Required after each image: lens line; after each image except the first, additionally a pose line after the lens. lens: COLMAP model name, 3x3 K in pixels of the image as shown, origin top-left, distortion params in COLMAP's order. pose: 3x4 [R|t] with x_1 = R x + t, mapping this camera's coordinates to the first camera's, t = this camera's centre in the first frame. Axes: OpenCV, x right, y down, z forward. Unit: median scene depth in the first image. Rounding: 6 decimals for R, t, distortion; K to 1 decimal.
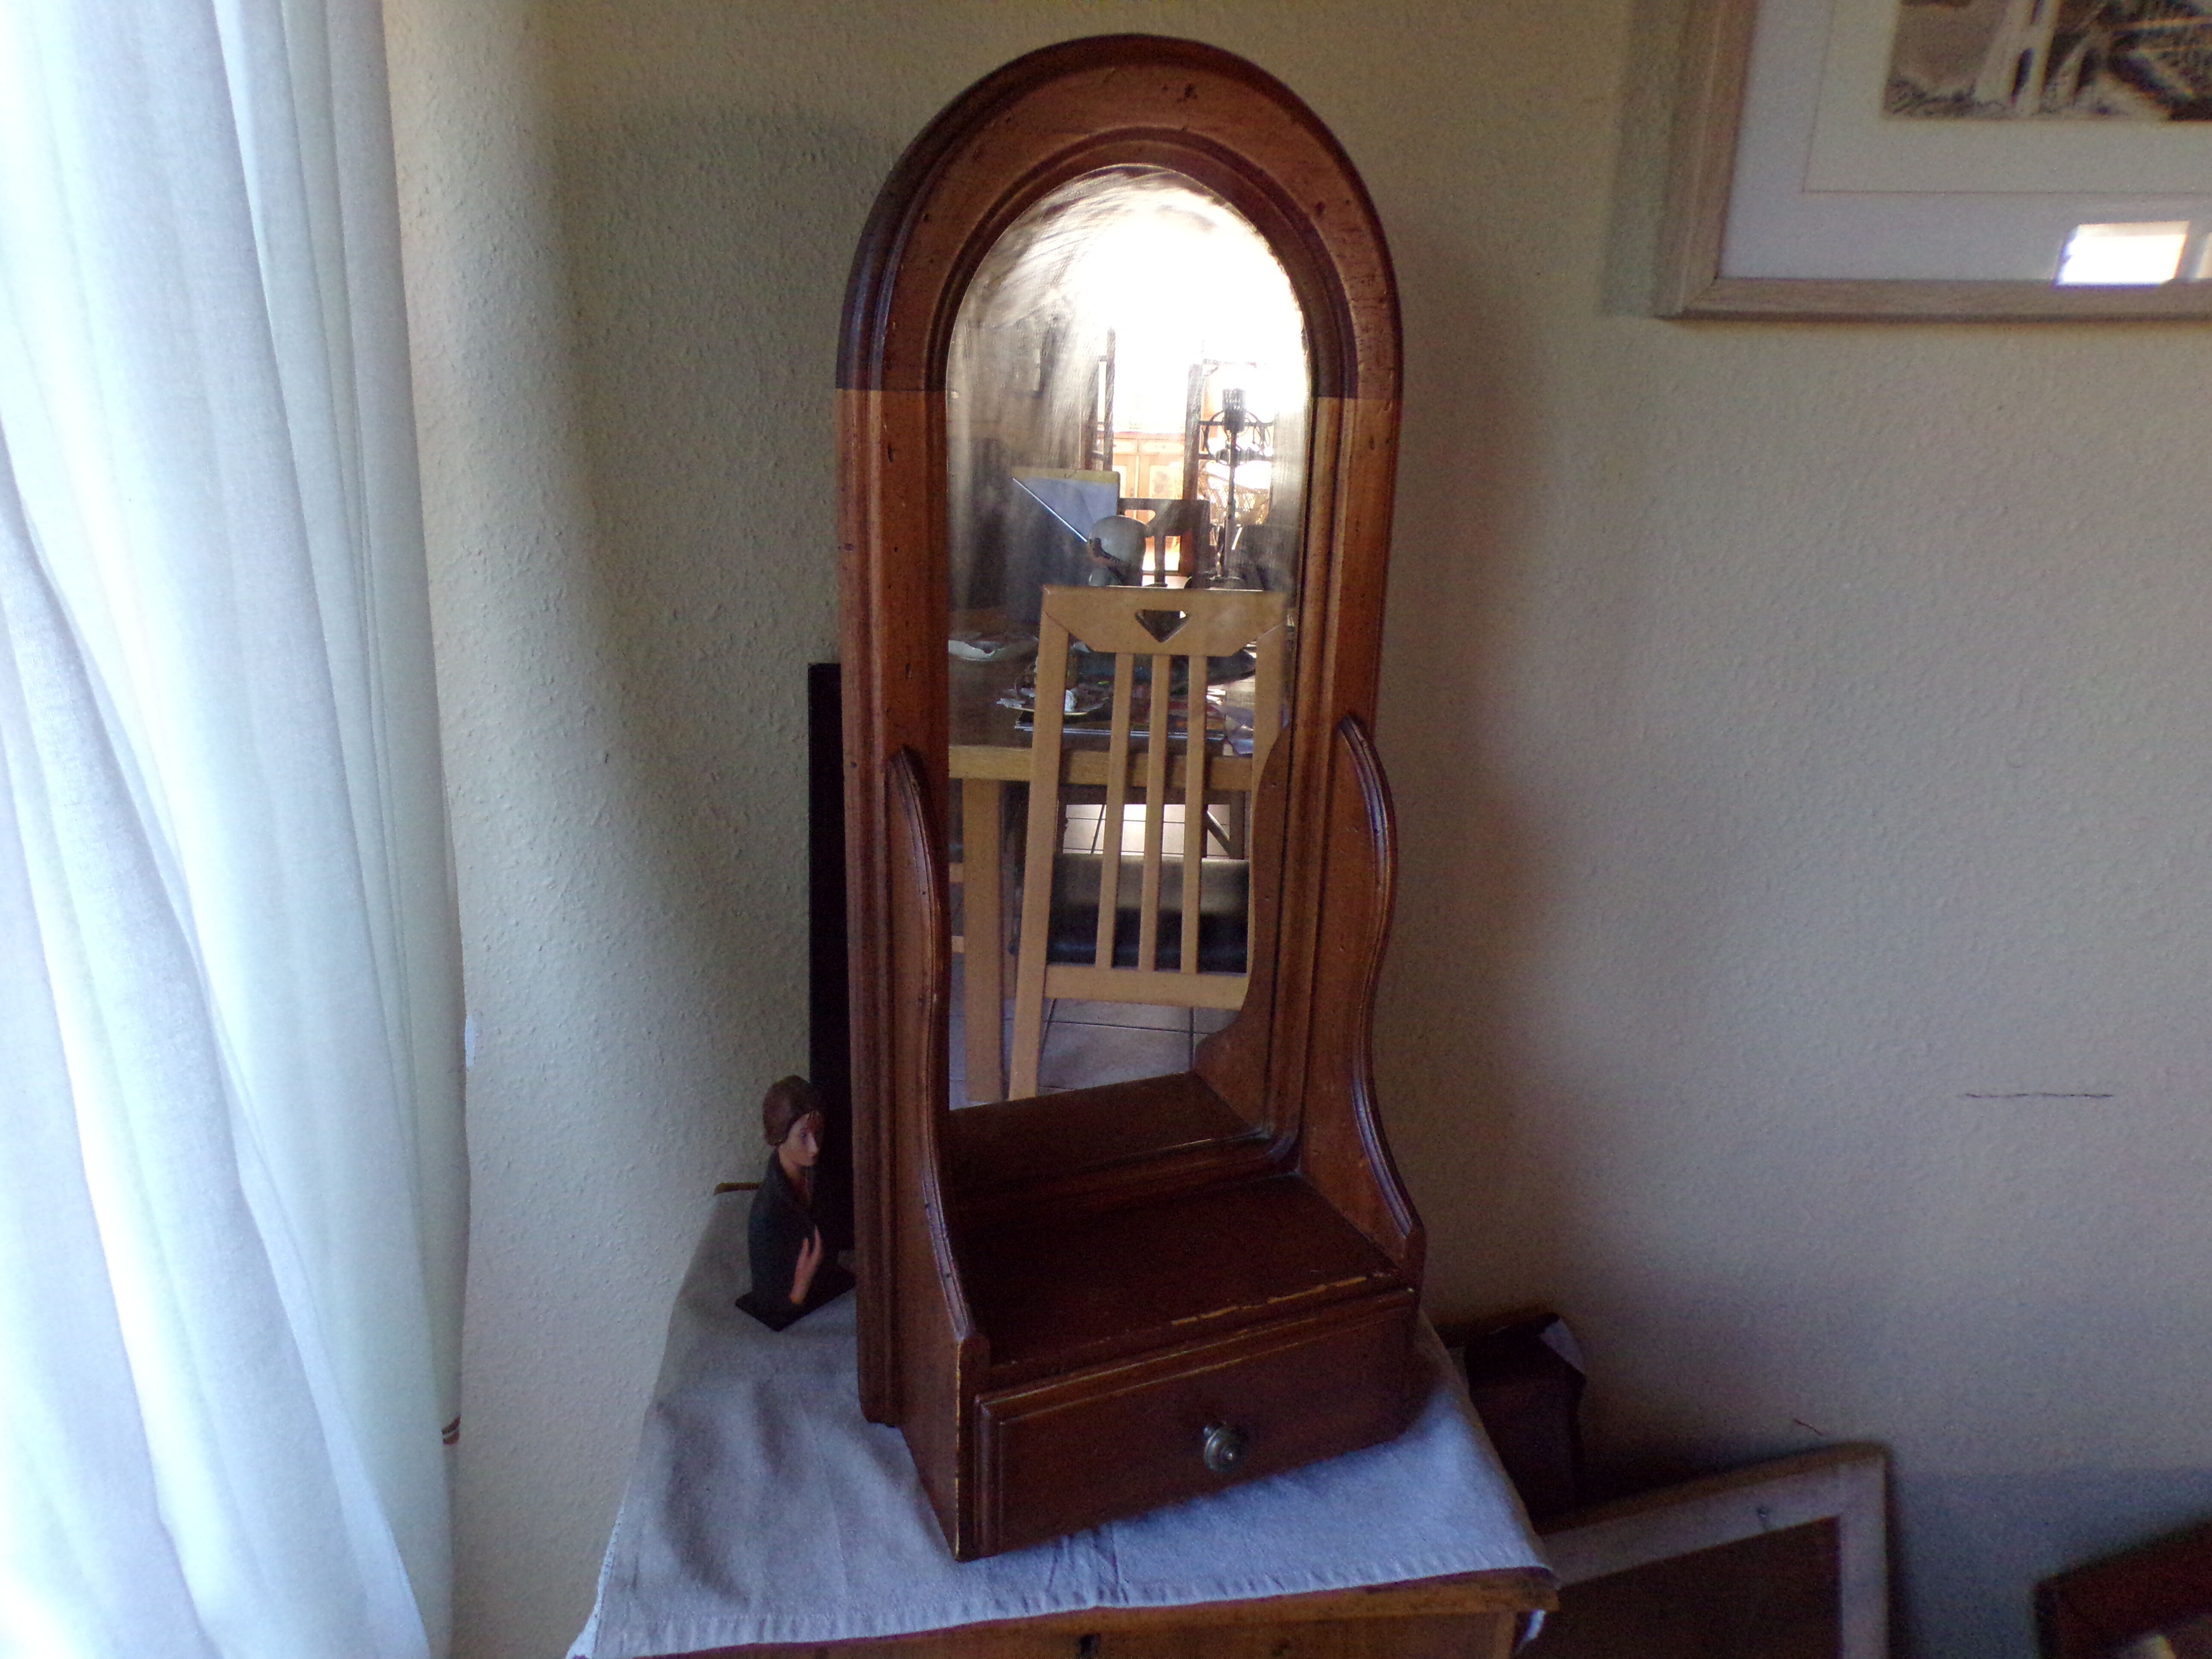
lens RADIAL K [[1543.9, 0, 1106.0], [0, 1543.9, 829.5], [0, 0, 1]] dist [0.006926, 0.034711]
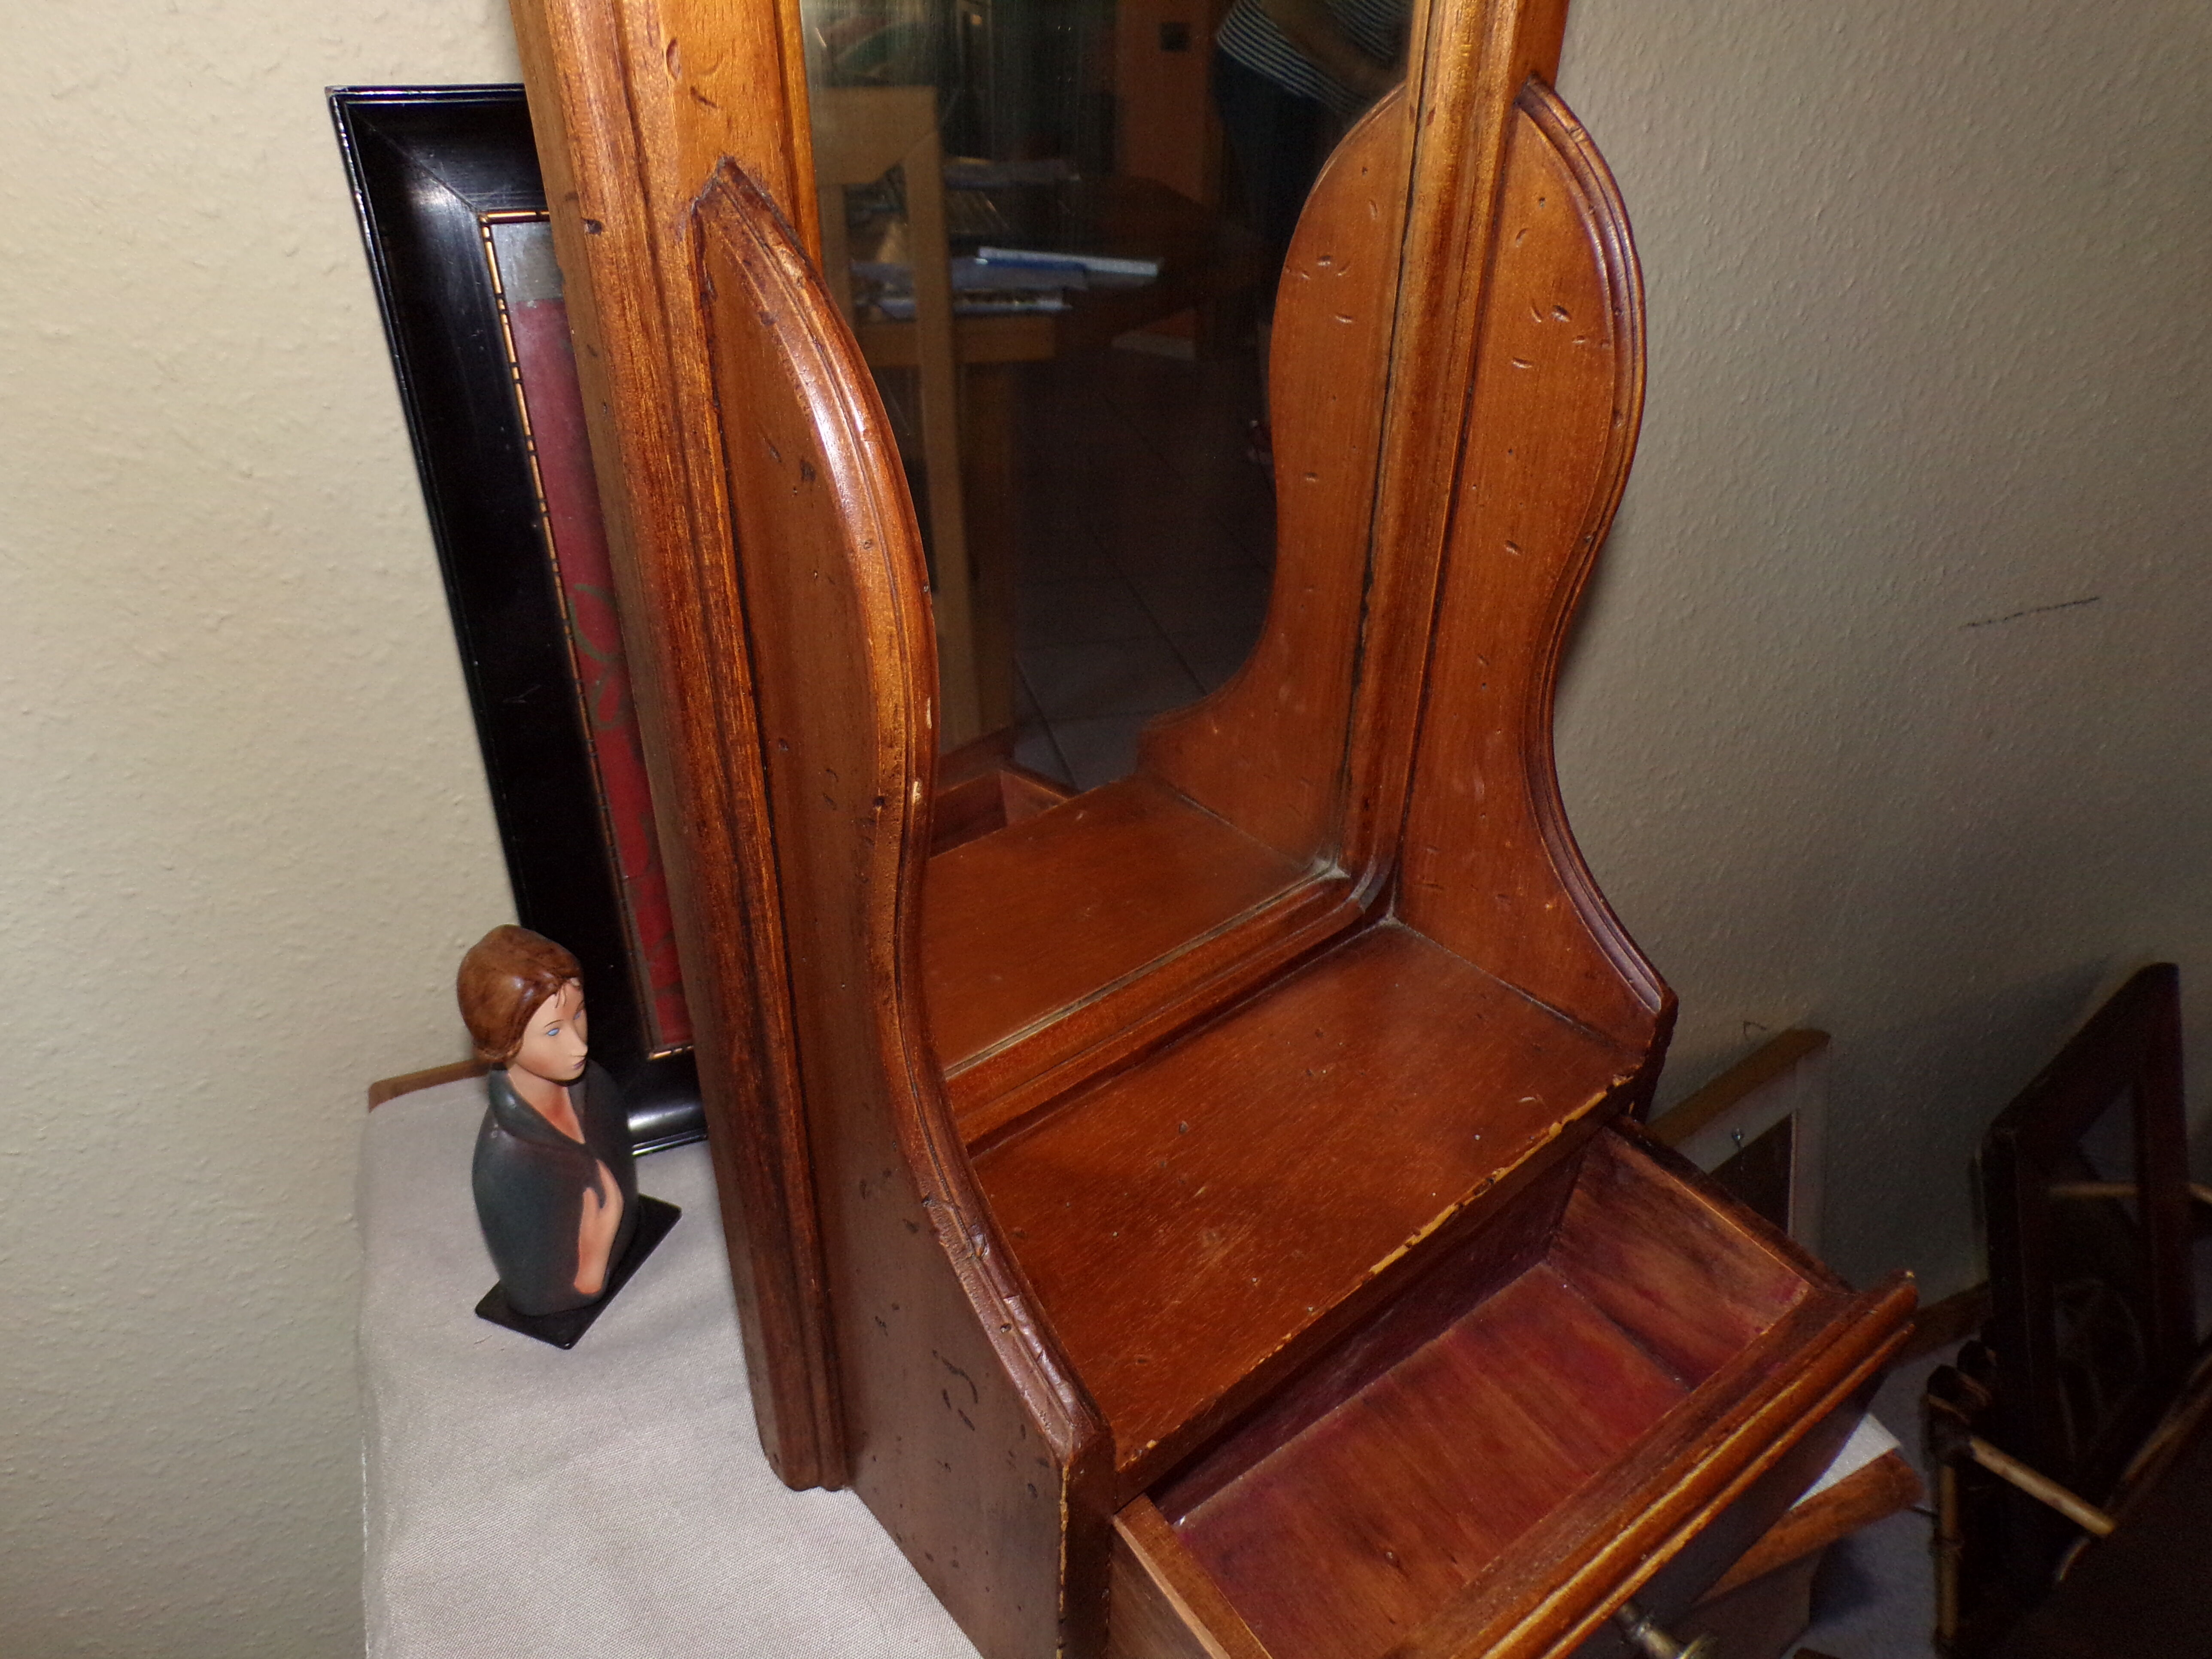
lens RADIAL K [[1538.1, 0, 1118.8], [0, 1538.1, 834.7], [0, 0, 1]] dist [0.033530, 0.004475]
pose [[0.952937, -0.178937, 0.244731, -0.120499], [0.110950, 0.957077, 0.267757, 0.009852], [-0.282139, -0.228003, 0.931887, 0.433961]]
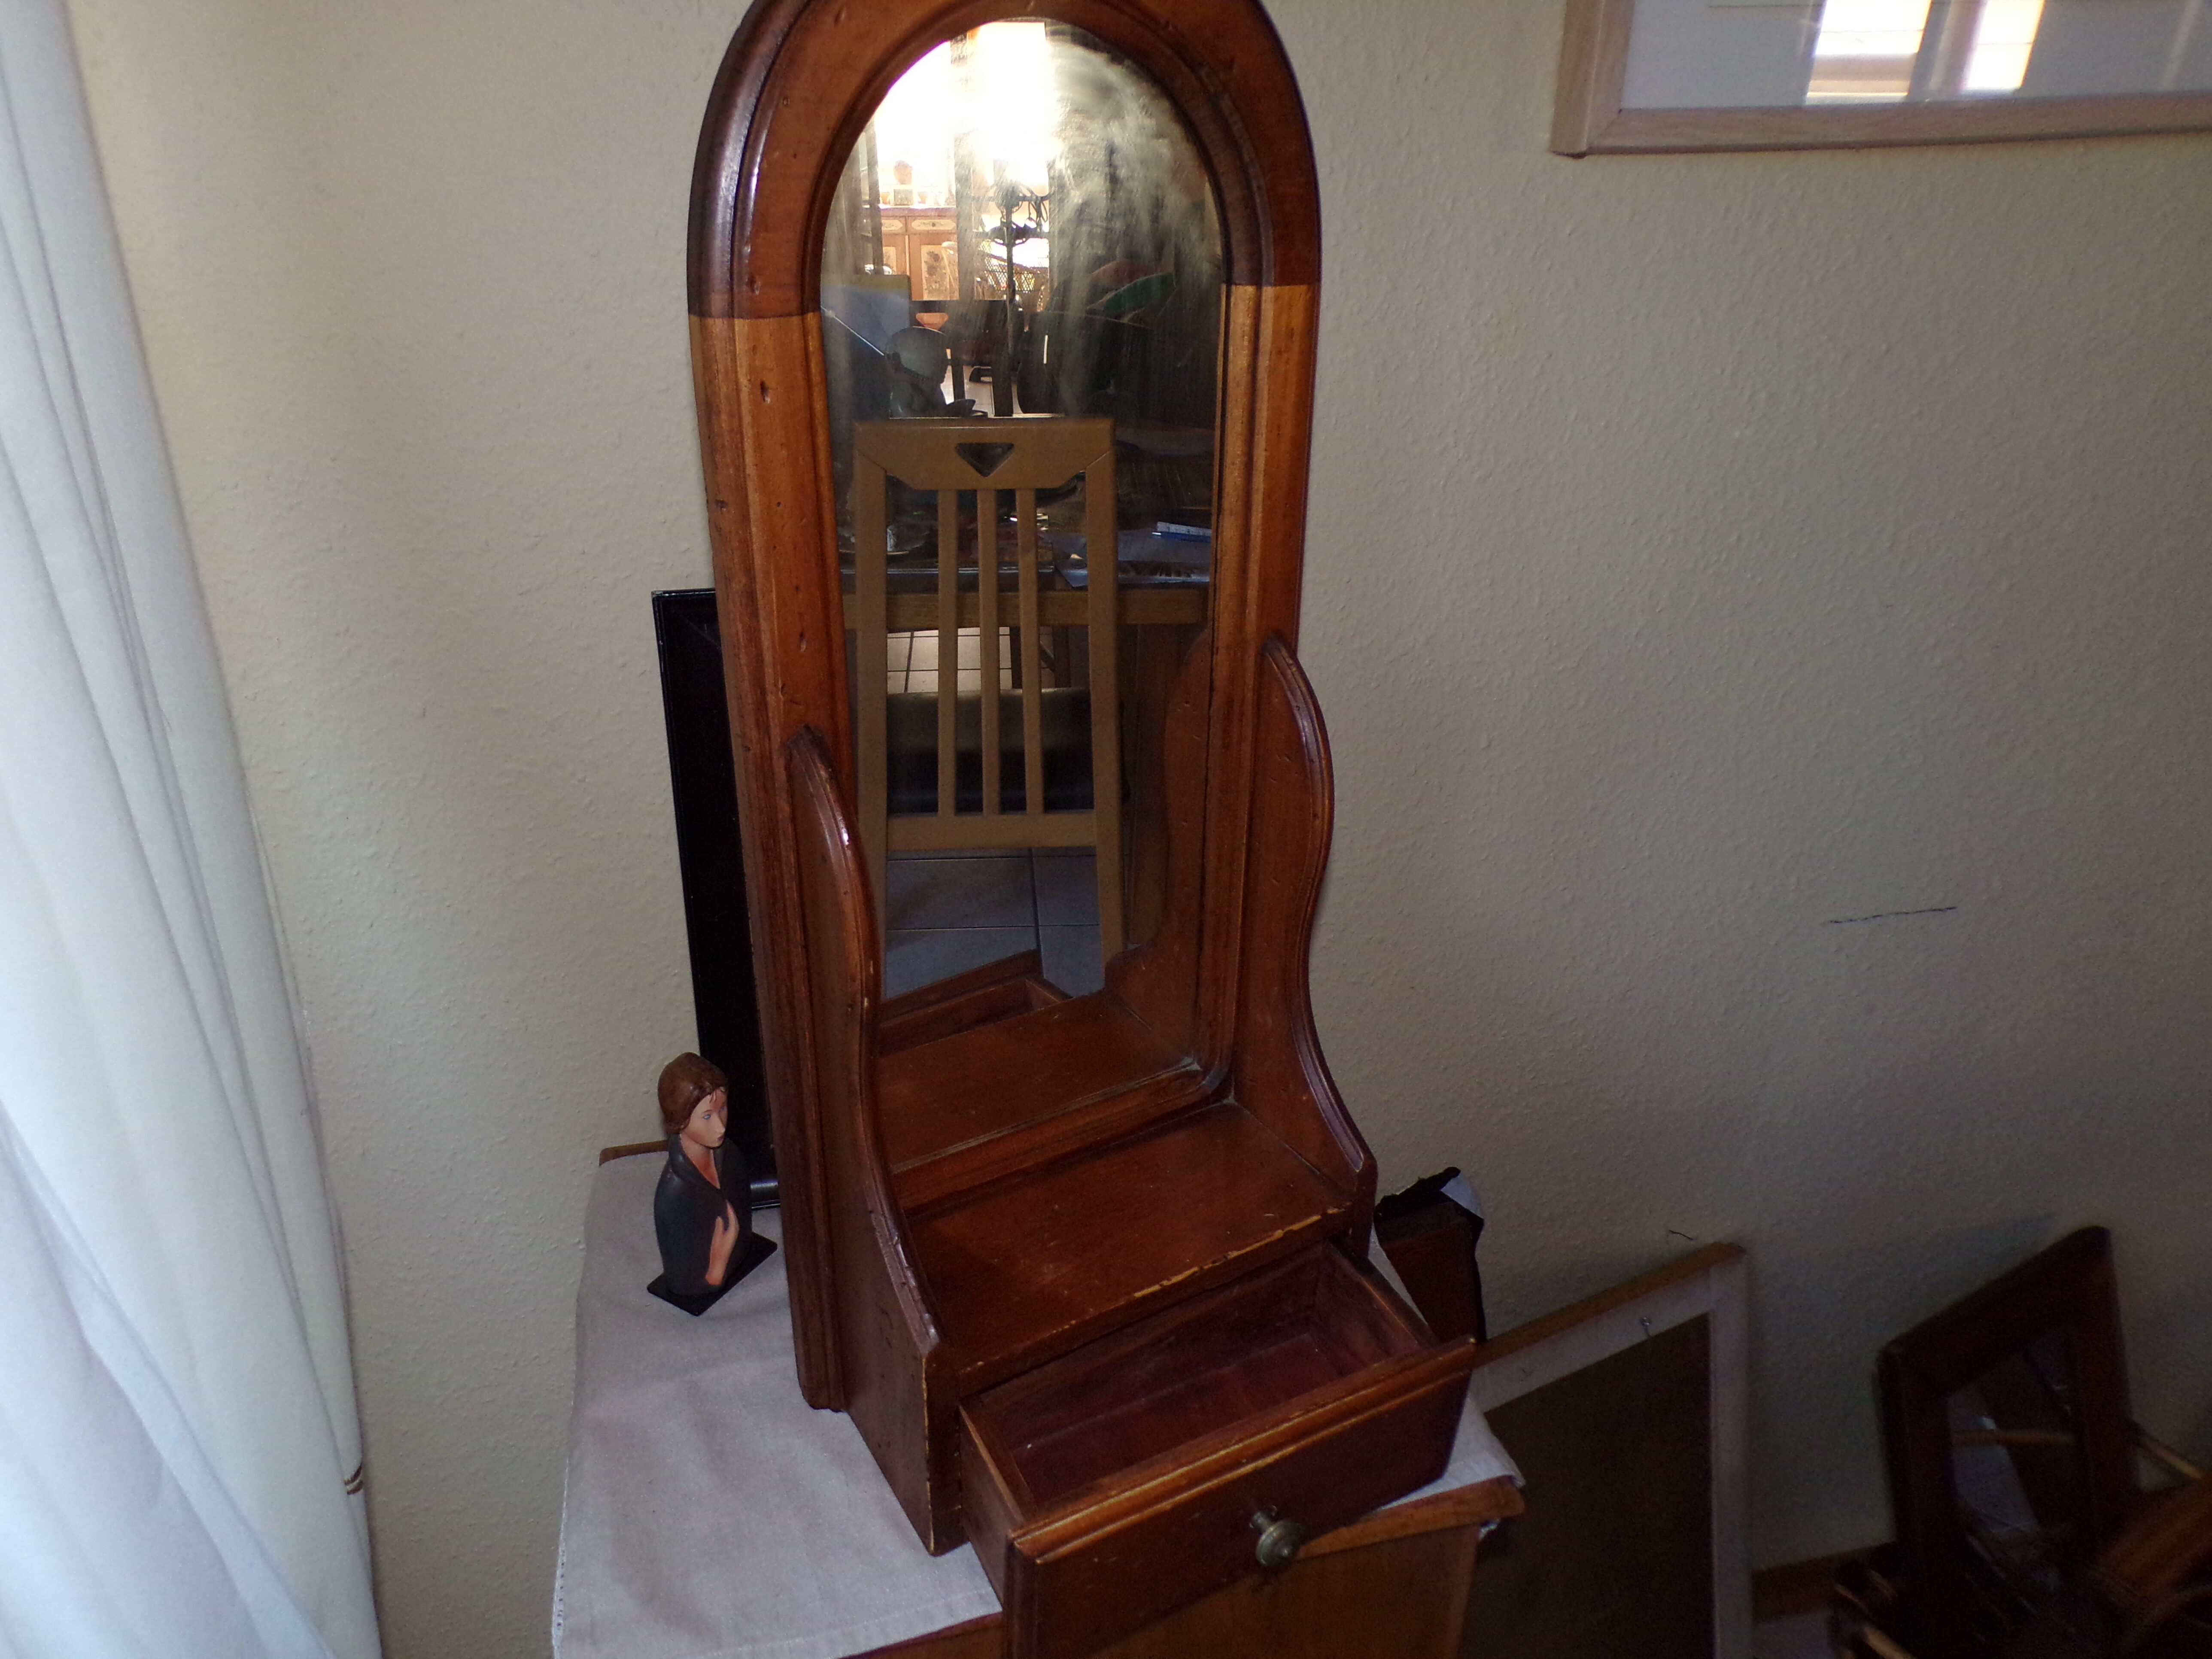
lens RADIAL K [[1533.4, 0, 1115.9], [0, 1533.4, 843.8], [0, 0, 1]] dist [0.019309, -0.000125]
pose [[0.988917, -0.082121, 0.123692, -0.051153], [0.063856, 0.987369, 0.144997, -0.076839], [-0.134037, -0.135492, 0.981670, 0.081144]]
